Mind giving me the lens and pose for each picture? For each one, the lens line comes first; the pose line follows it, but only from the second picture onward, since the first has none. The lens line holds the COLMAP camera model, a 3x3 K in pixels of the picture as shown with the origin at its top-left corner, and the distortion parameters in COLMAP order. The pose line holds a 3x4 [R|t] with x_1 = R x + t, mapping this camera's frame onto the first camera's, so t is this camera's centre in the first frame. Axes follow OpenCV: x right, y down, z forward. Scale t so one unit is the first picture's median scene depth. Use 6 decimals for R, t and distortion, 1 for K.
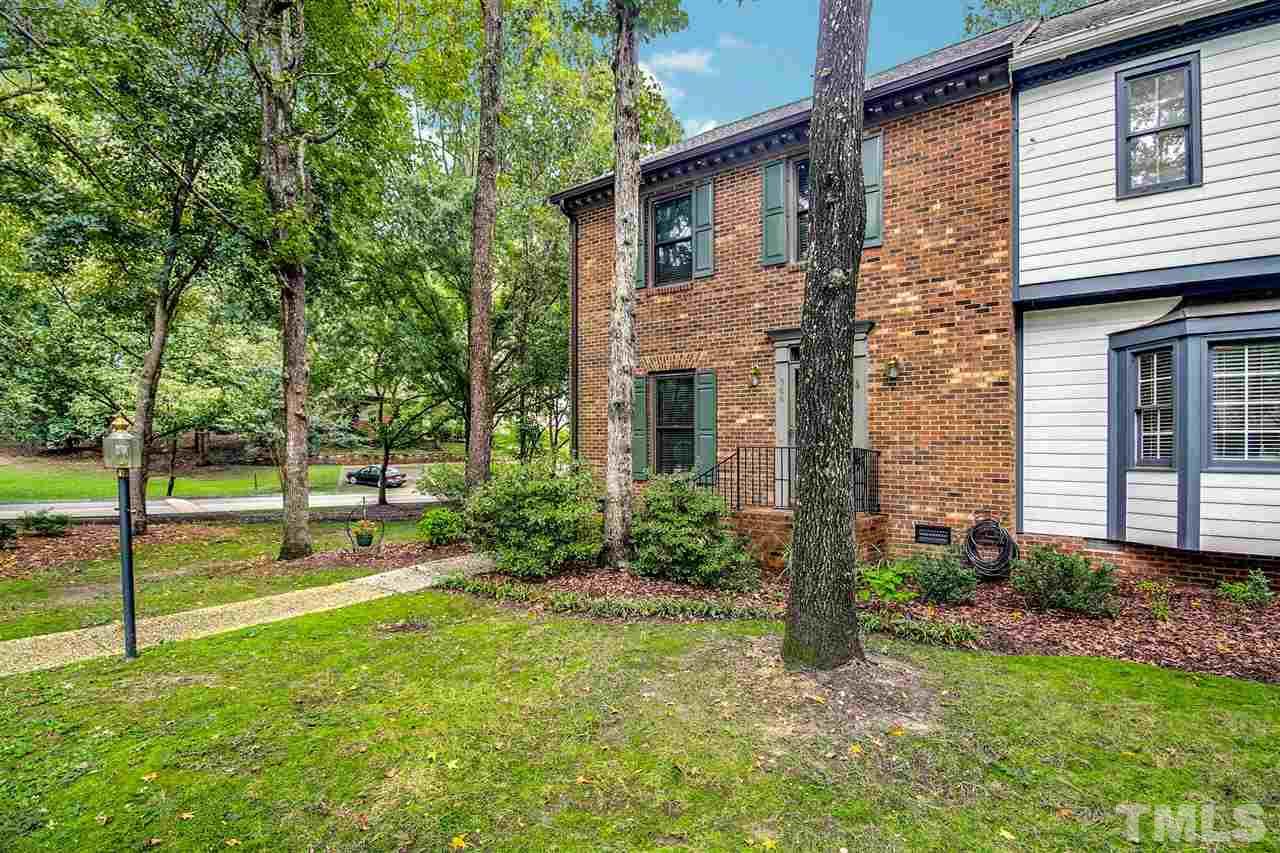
lens RADIAL K [[614.9, 0, 629.3], [0, 614.9, 422.9], [0, 0, 1]] dist [0.005909, -0.005116]
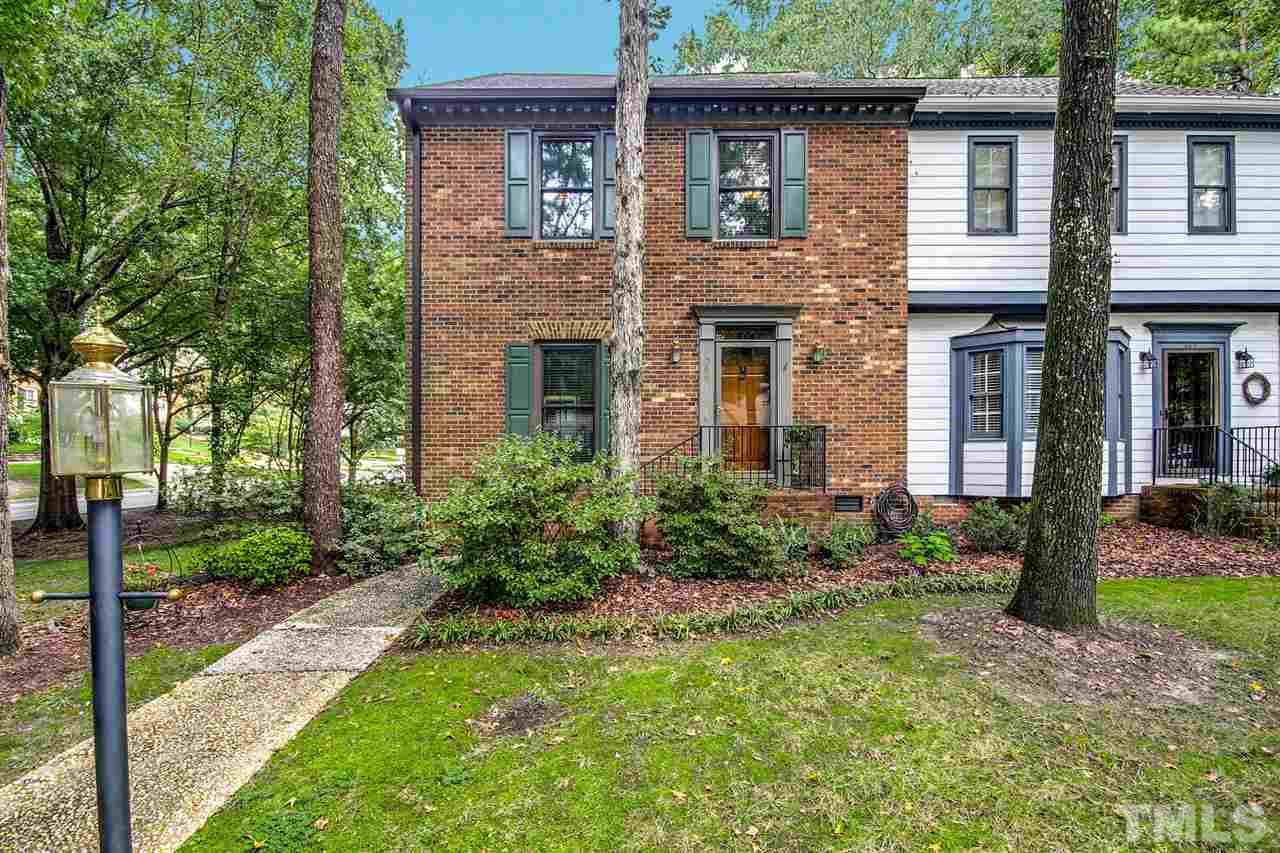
lens RADIAL K [[614.9, 0, 678.2], [0, 614.9, 418.3], [0, 0, 1]] dist [0.005909, -0.005116]
pose [[0.792657, 0.001209, 0.609667, -0.412879], [-0.010086, 0.999887, 0.011131, 0.016394], [-0.609585, -0.014973, 0.792580, 0.279888]]
